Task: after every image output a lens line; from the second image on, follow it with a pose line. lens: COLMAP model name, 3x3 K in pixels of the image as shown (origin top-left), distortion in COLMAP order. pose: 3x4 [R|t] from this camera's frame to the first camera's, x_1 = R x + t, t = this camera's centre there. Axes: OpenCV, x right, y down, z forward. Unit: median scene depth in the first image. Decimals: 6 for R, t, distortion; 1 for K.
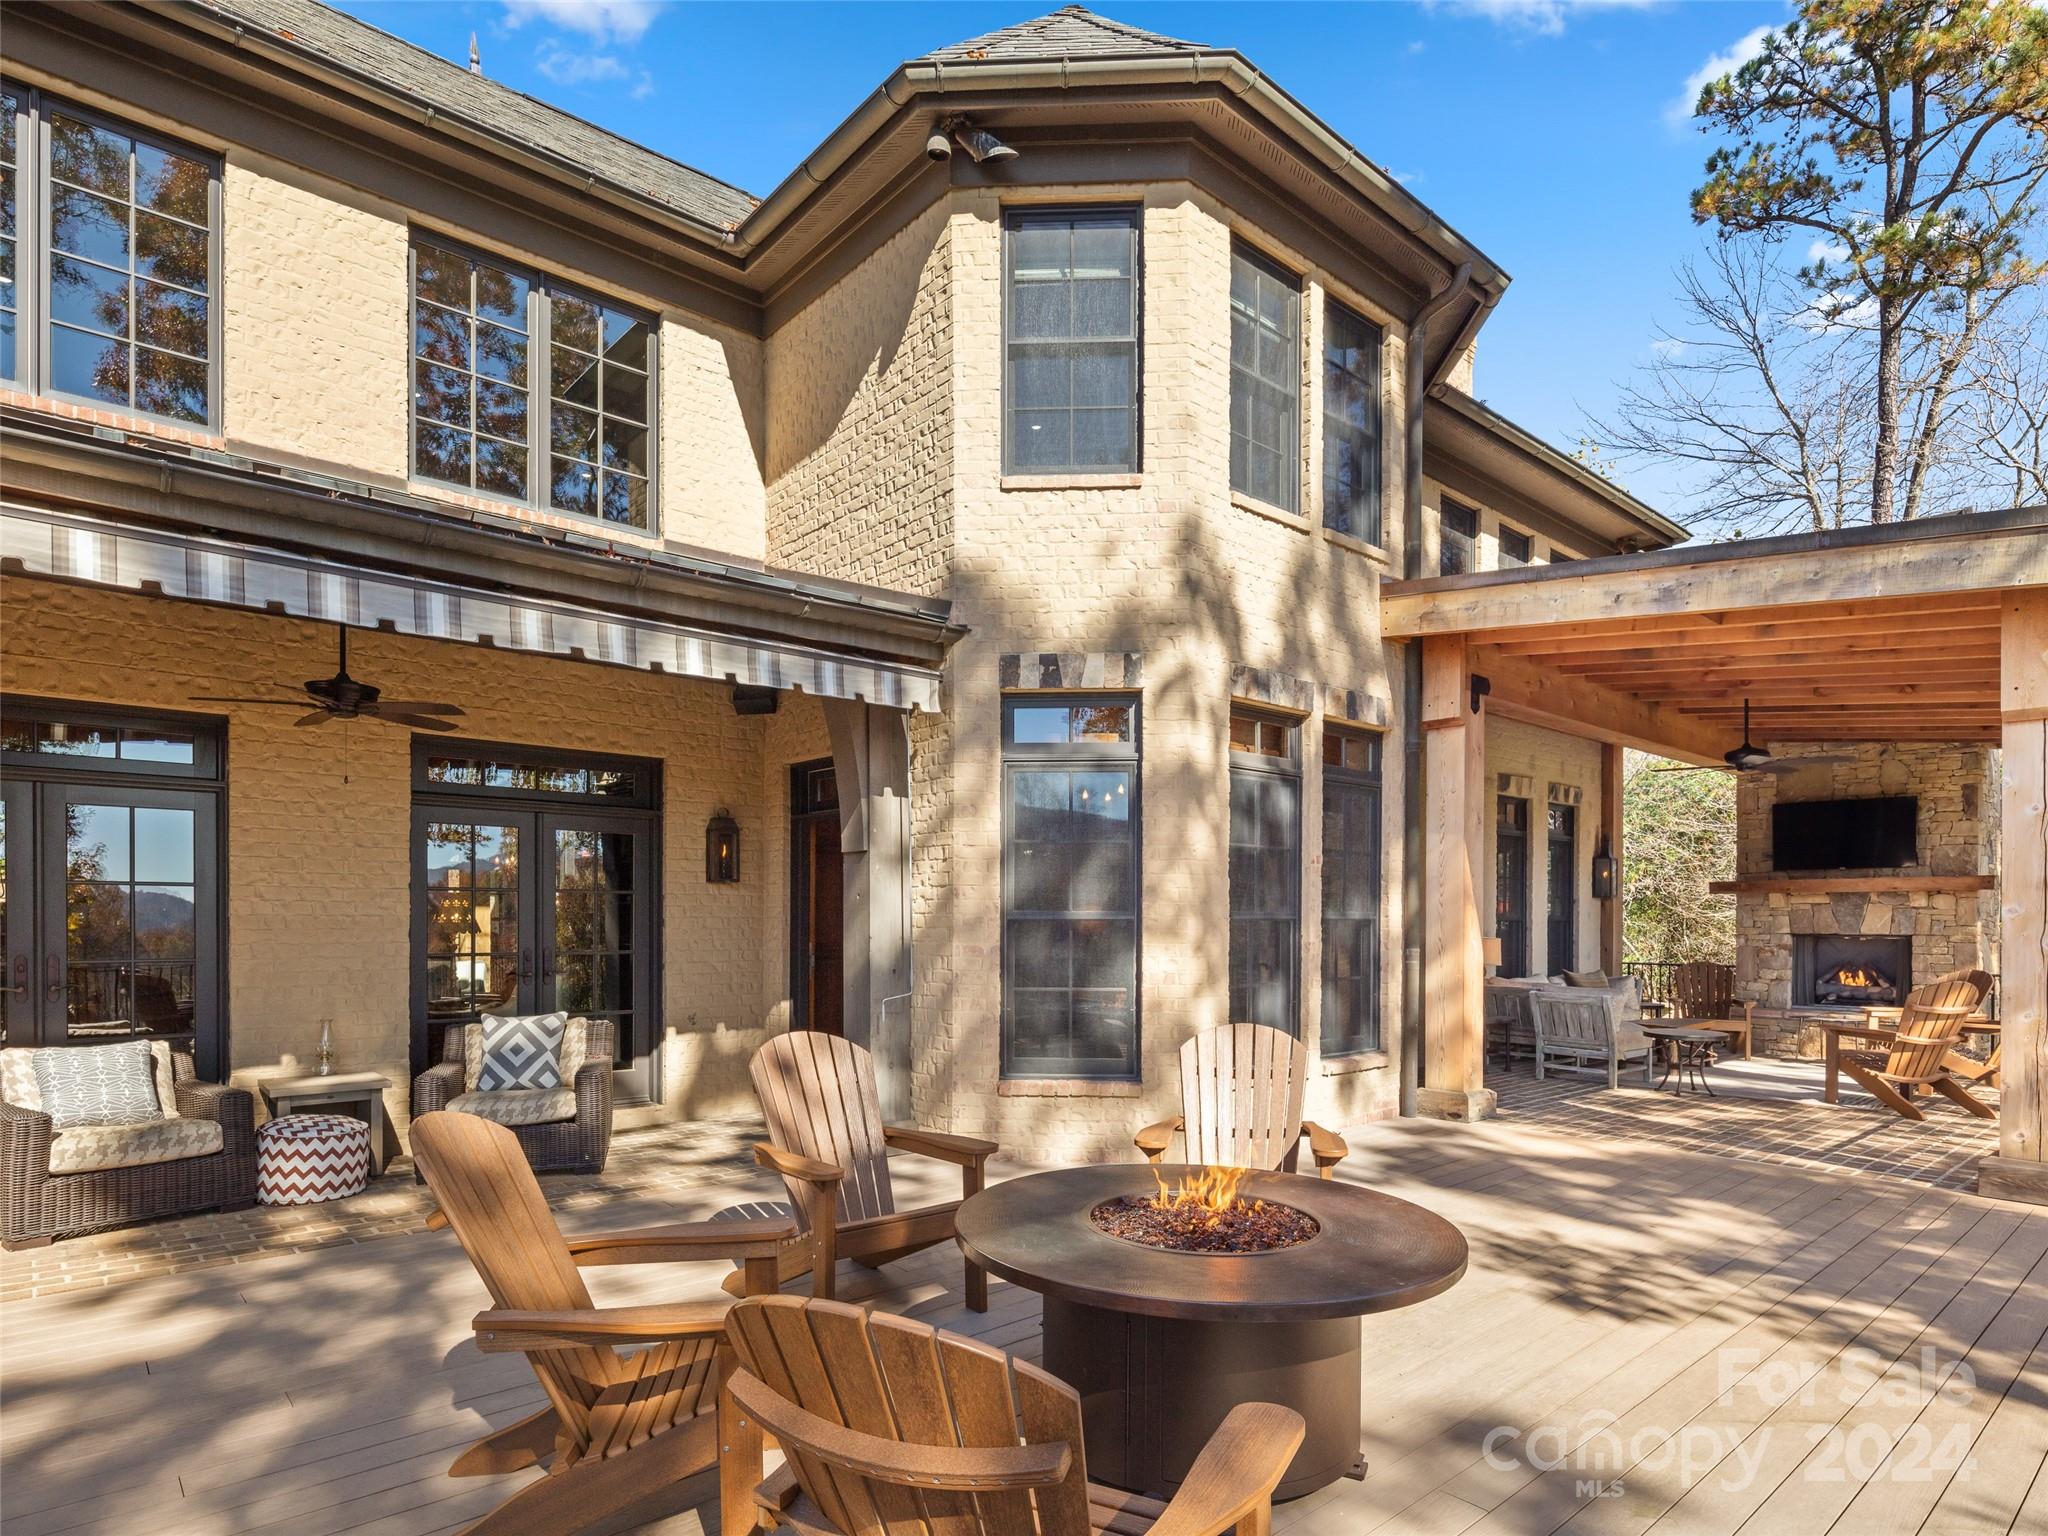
lens RADIAL K [[1122.5, 0, 1014.4], [0, 1122.5, 923.5], [0, 0, 1]] dist [0.008204, -0.004019]
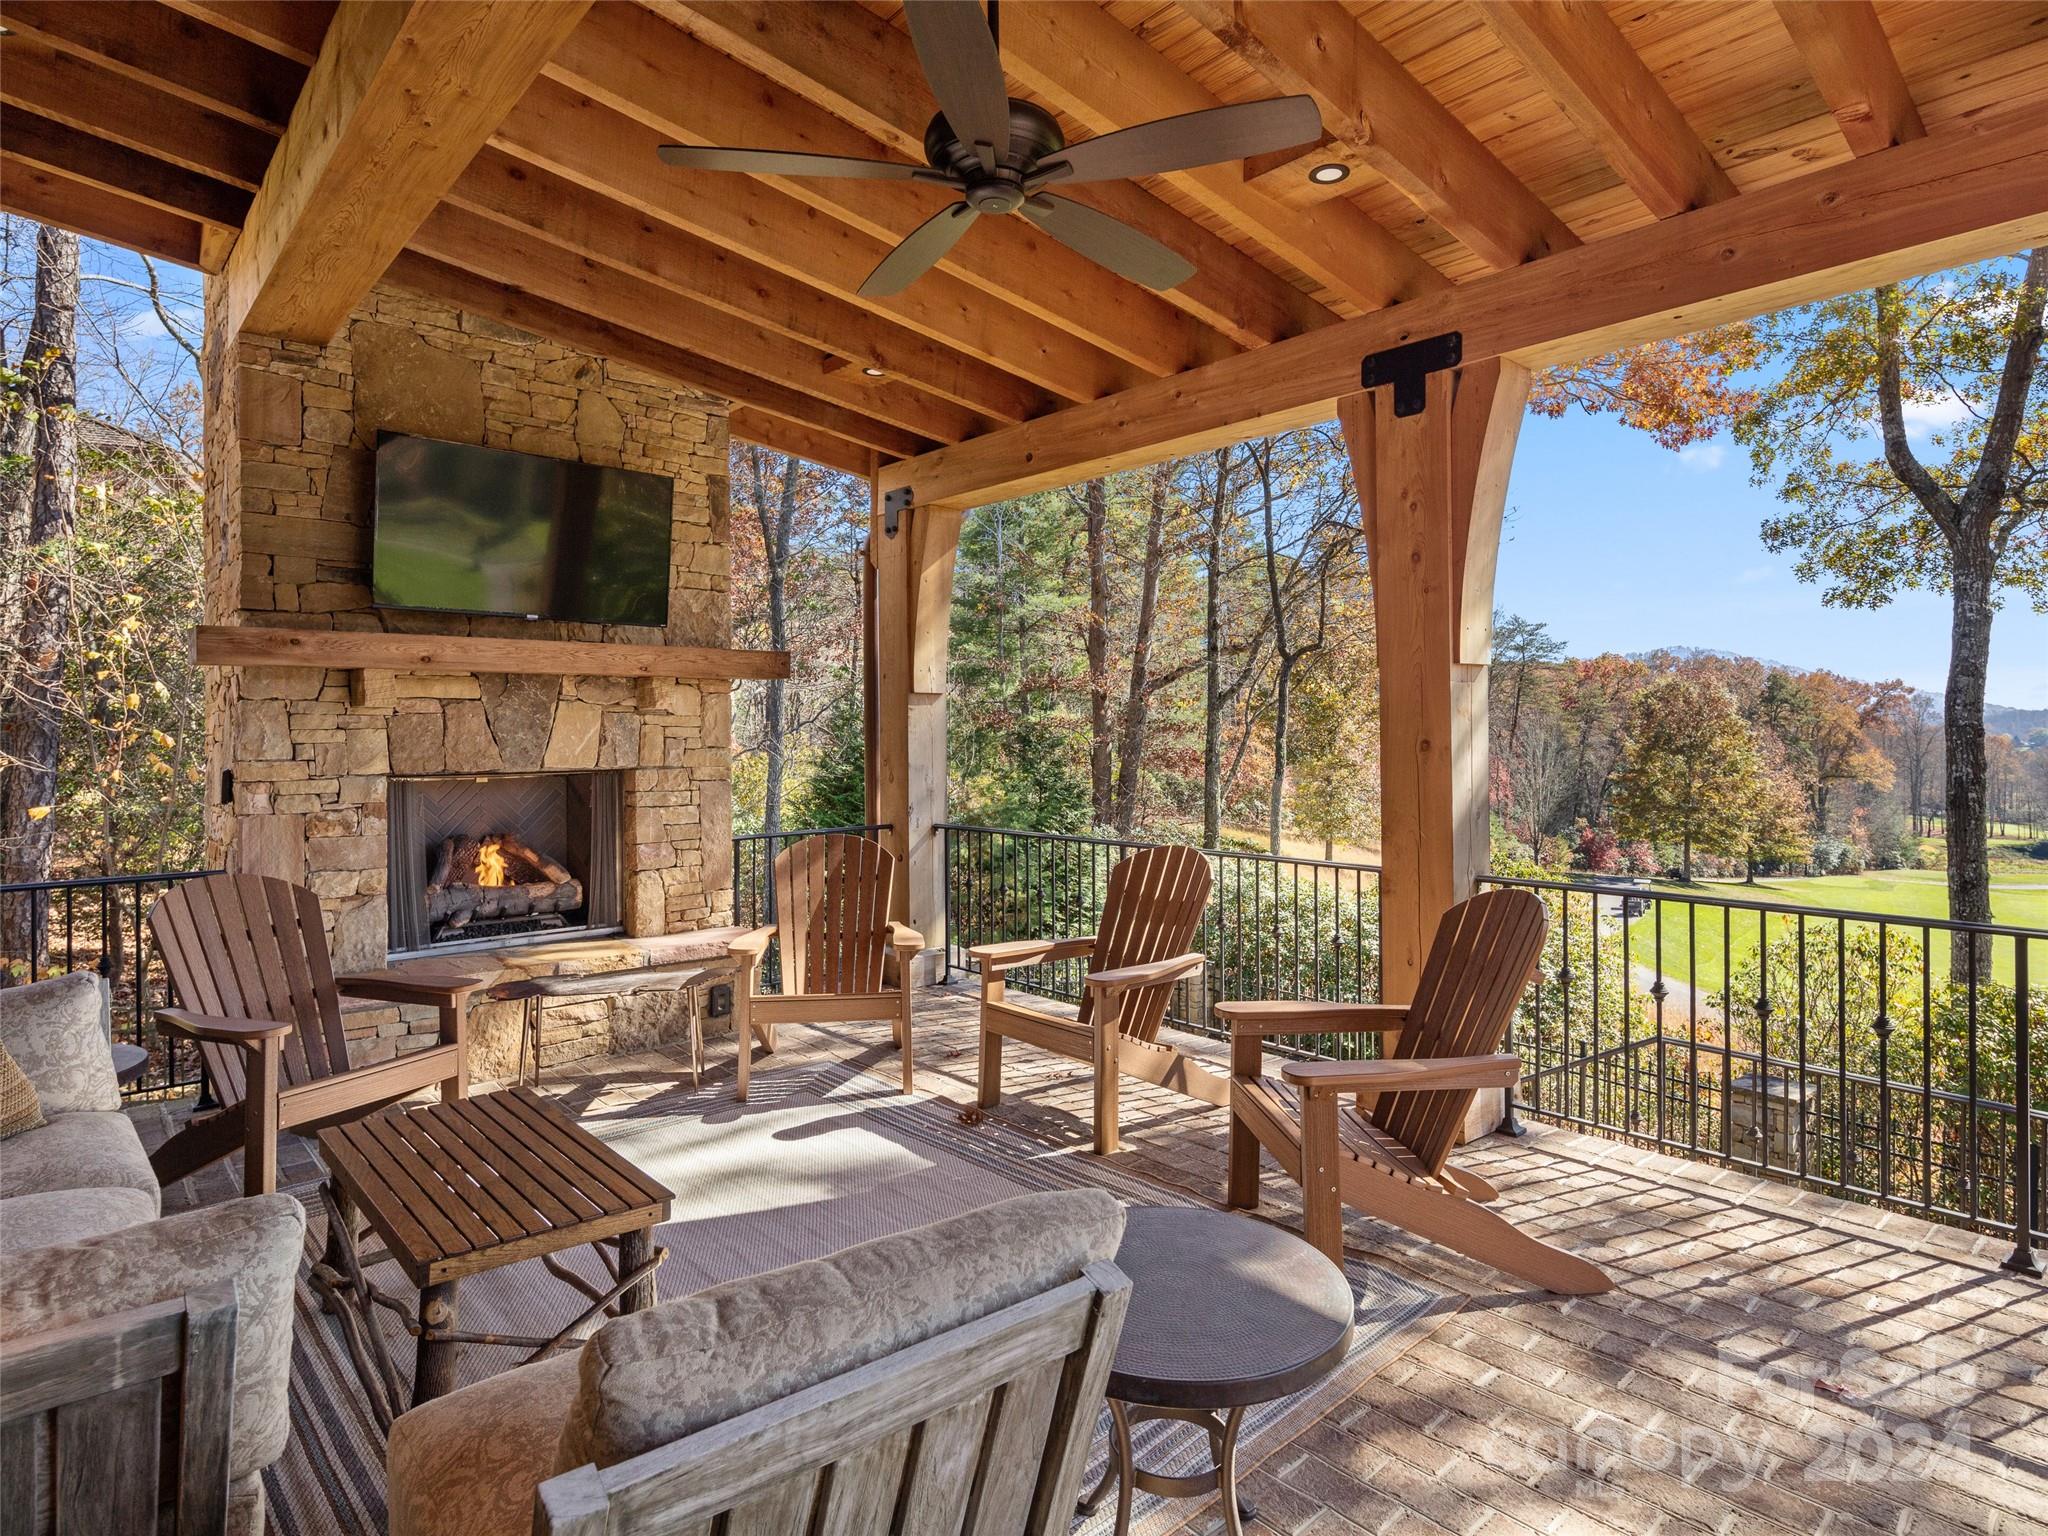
lens RADIAL K [[1122.5, 0, 1034.0], [0, 1122.5, 731.1], [0, 0, 1]] dist [0.008204, -0.004019]
pose [[-0.024378, -0.000024, 0.999703, 0.305278], [0.010931, 0.999940, 0.000291, -0.003882], [-0.999643, 0.010935, -0.024376, 0.817866]]
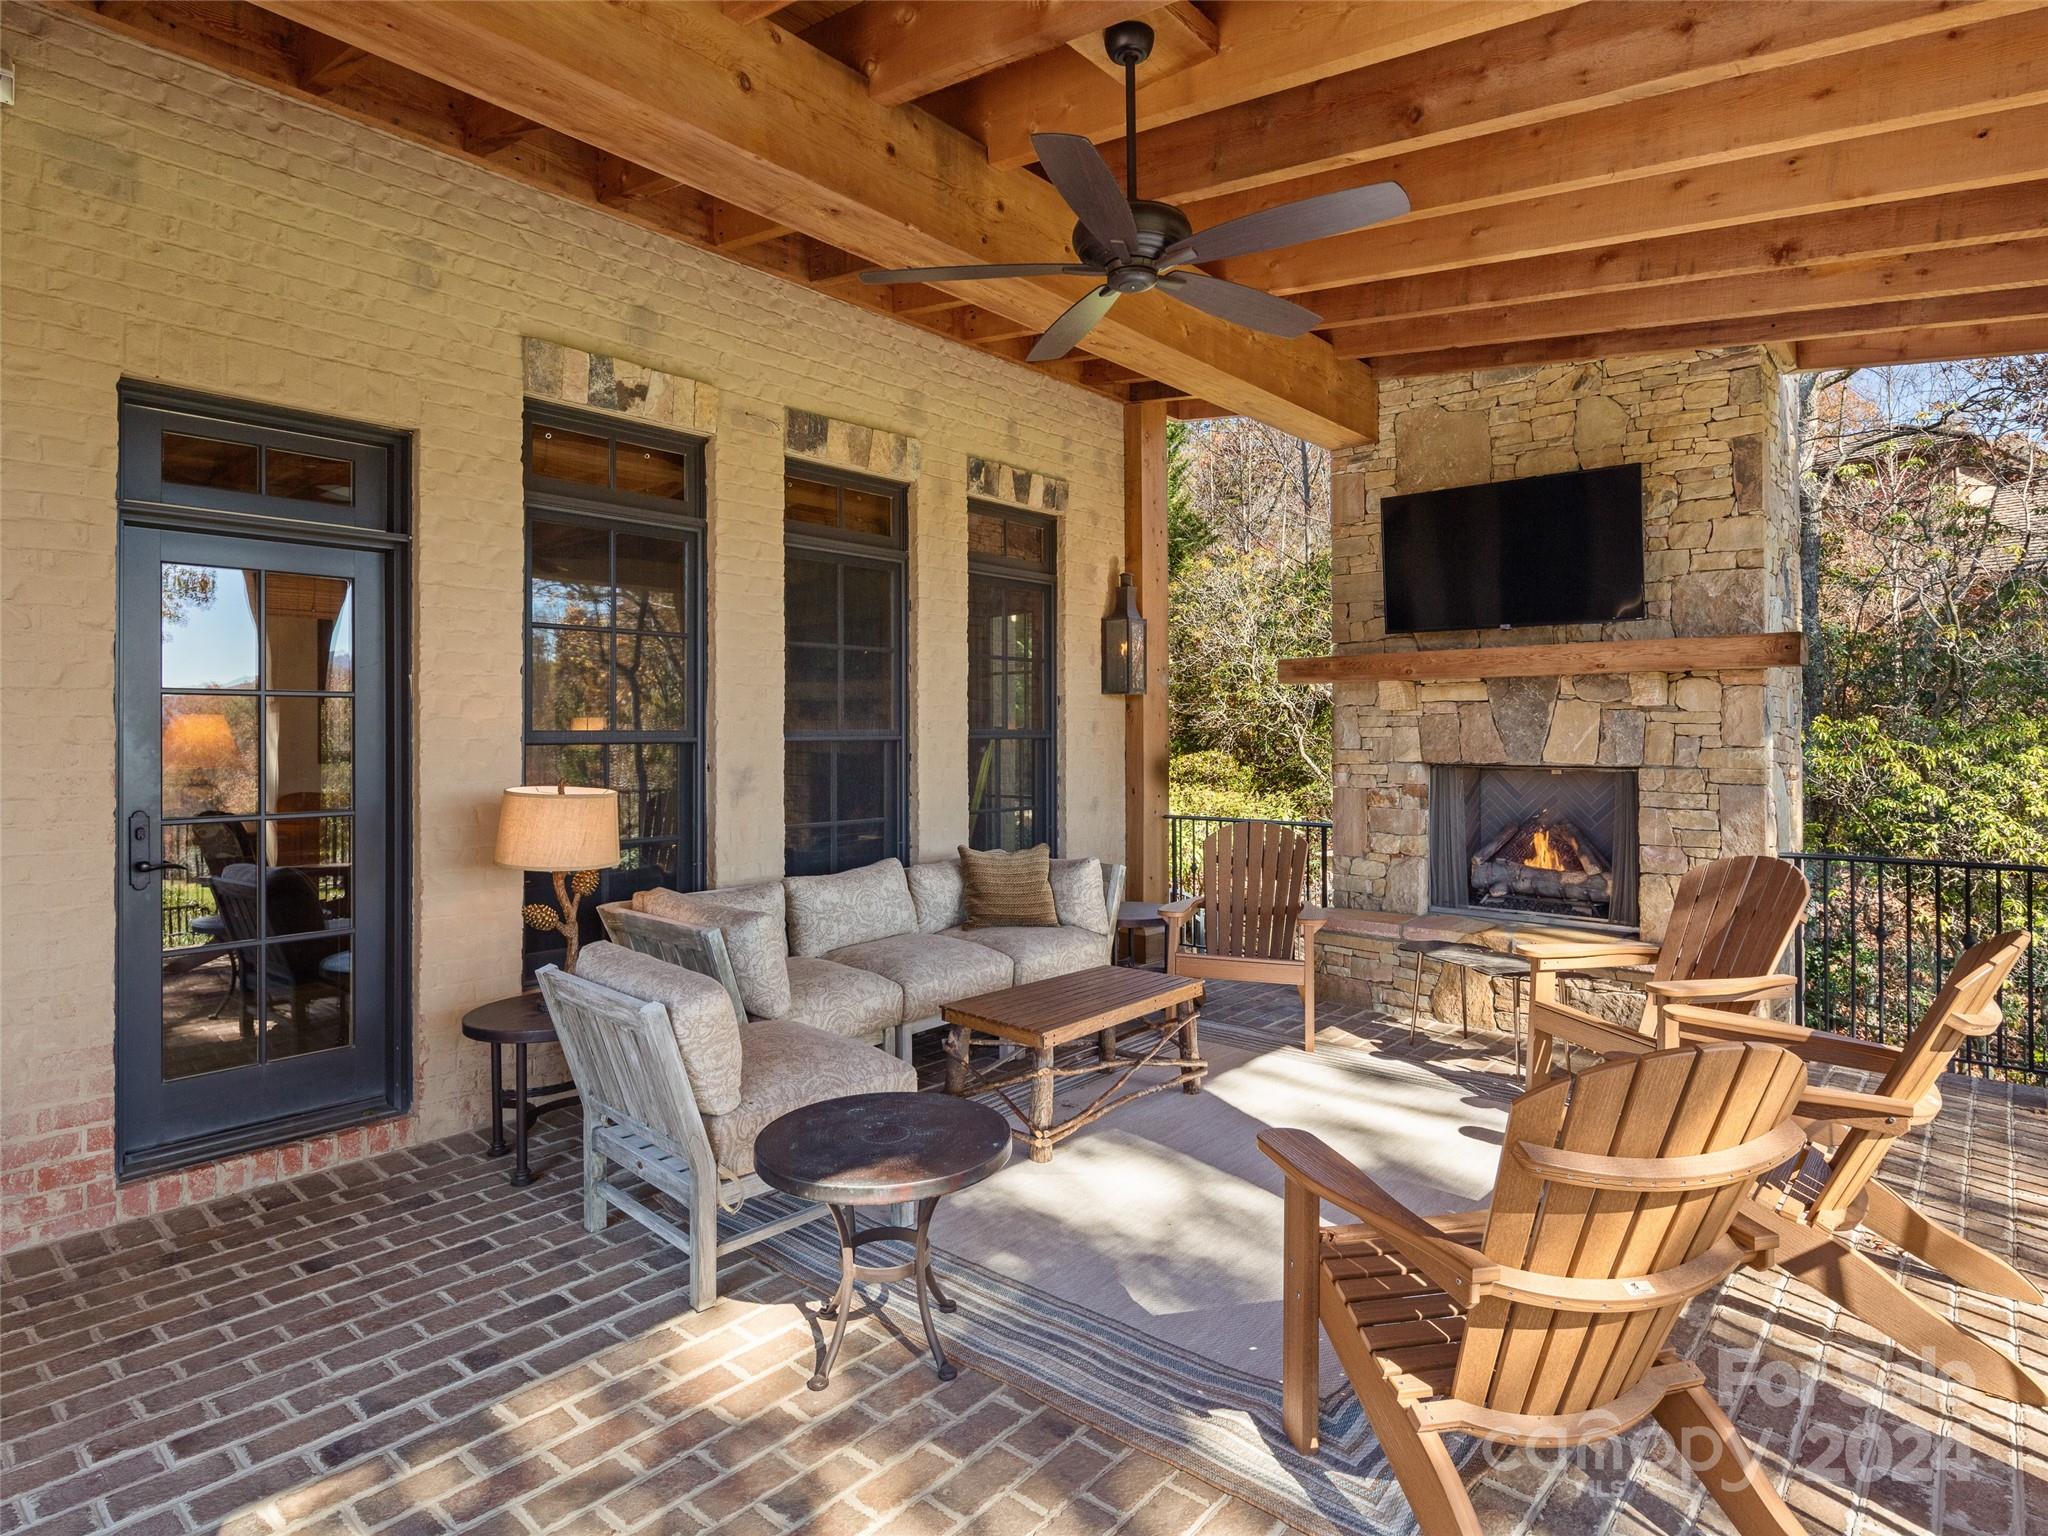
lens RADIAL K [[1122.5, 0, 1035.7], [0, 1122.5, 717.2], [0, 0, 1]] dist [0.008204, -0.004019]
pose [[0.989652, -0.003303, 0.143453, 0.469216], [0.005608, 0.999862, -0.015663, -0.004297], [-0.143382, 0.016305, 0.989533, 0.558081]]
